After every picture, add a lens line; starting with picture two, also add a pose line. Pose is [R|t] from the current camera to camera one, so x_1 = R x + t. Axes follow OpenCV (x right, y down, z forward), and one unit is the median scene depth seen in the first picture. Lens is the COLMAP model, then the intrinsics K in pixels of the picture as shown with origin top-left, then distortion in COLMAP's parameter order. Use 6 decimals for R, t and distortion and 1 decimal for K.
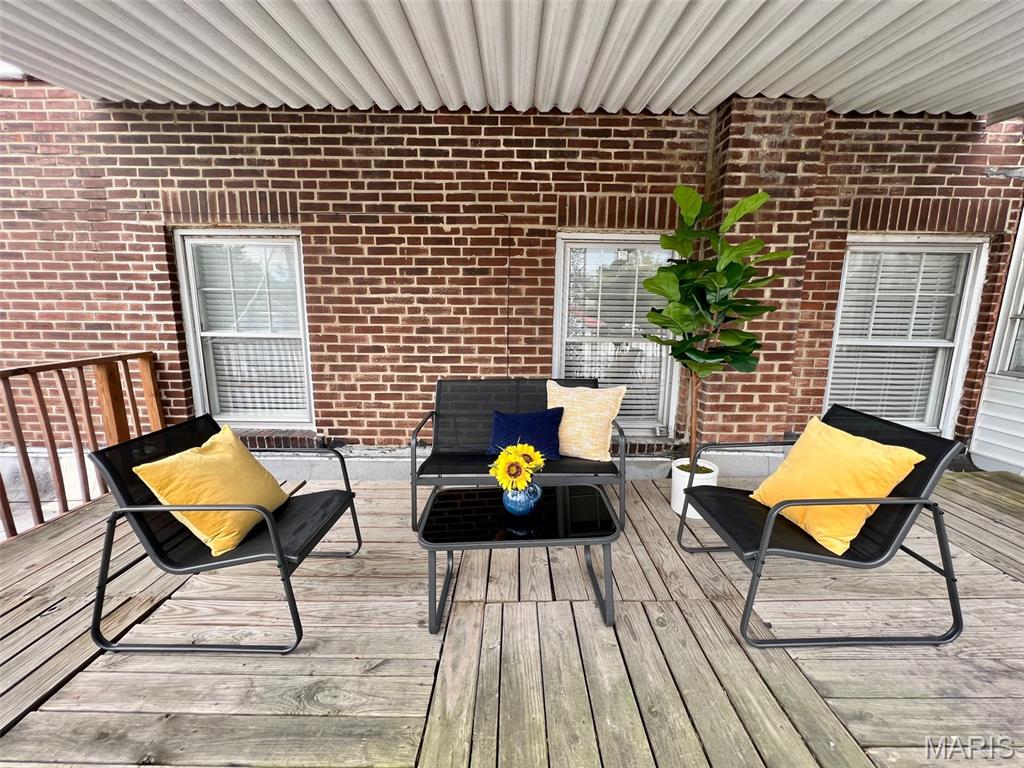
lens RADIAL K [[406.7, 0, 512.0], [0, 406.7, 384.0], [0, 0, 1]] dist [-0.000456, -0.000131]
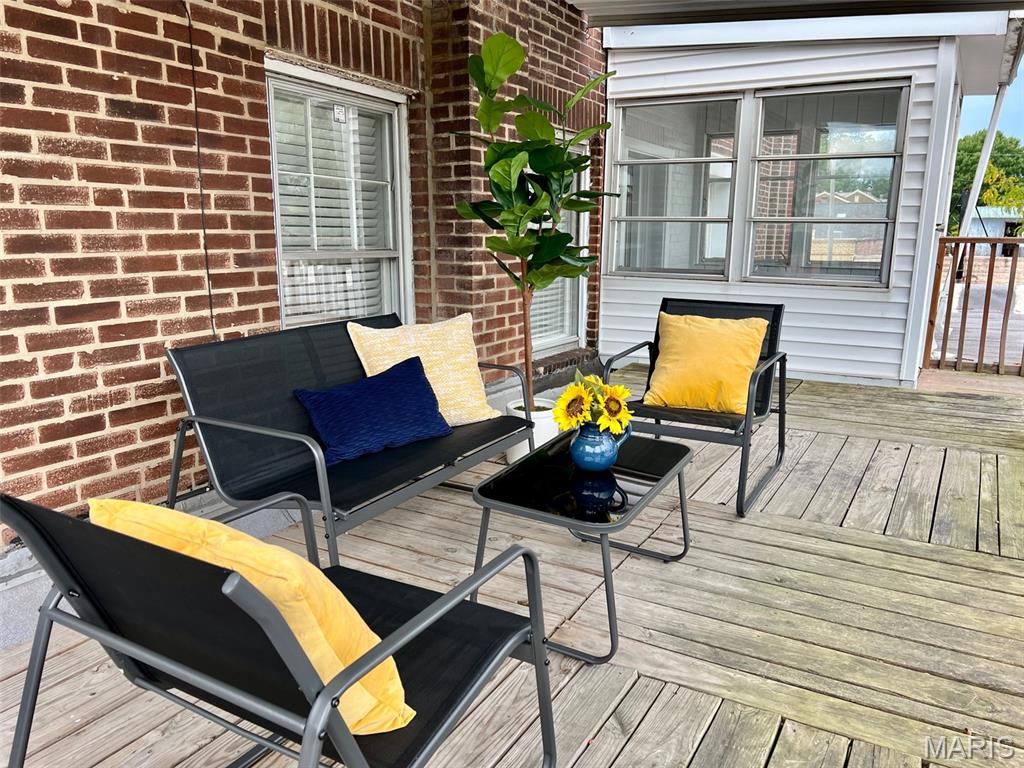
lens RADIAL K [[772.9, 0, 512.0], [0, 772.9, 384.0], [0, 0, 1]] dist [0.061382, -0.068344]
pose [[0.496042, -0.174752, 0.850532, -0.666539], [0.155338, 0.981596, 0.111086, -0.008969], [-0.854291, 0.077017, 0.514058, 0.214723]]
